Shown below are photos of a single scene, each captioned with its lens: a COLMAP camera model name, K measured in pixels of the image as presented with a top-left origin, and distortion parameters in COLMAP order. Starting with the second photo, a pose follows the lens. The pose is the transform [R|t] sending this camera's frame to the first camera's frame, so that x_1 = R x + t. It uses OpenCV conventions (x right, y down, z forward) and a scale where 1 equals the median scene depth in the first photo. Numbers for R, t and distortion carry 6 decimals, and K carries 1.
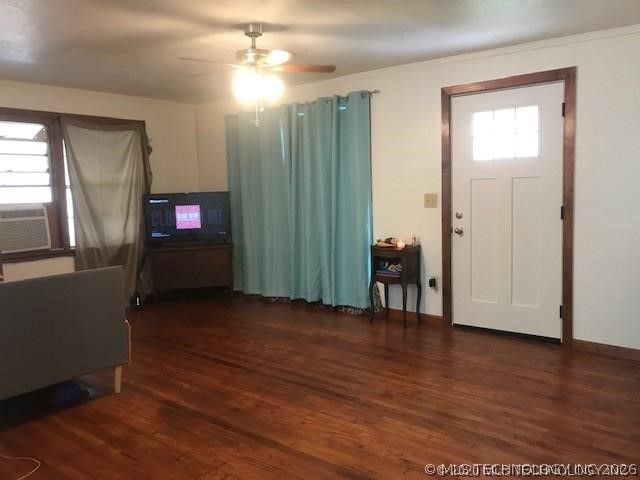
lens RADIAL K [[529.9, 0, 320.2], [0, 529.9, 232.2], [0, 0, 1]] dist [0.081958, -0.135998]
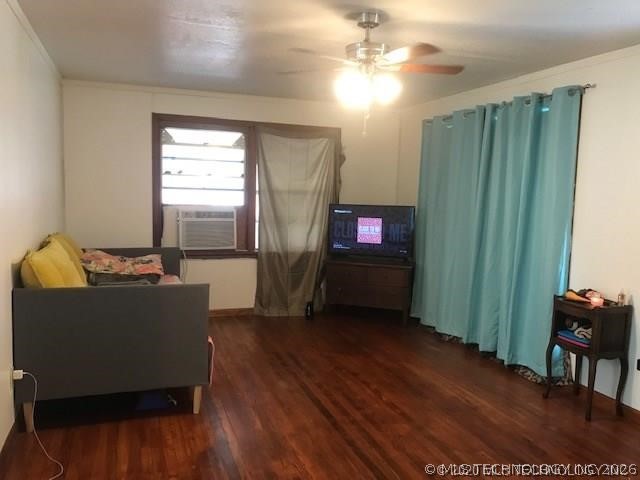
lens RADIAL K [[529.9, 0, 320.2], [0, 529.9, 232.2], [0, 0, 1]] dist [0.081958, -0.135998]
pose [[0.851924, 0.096804, -0.514640, 0.176566], [-0.098902, 0.994822, 0.023406, -0.043560], [0.514241, 0.030959, 0.857087, 0.178341]]
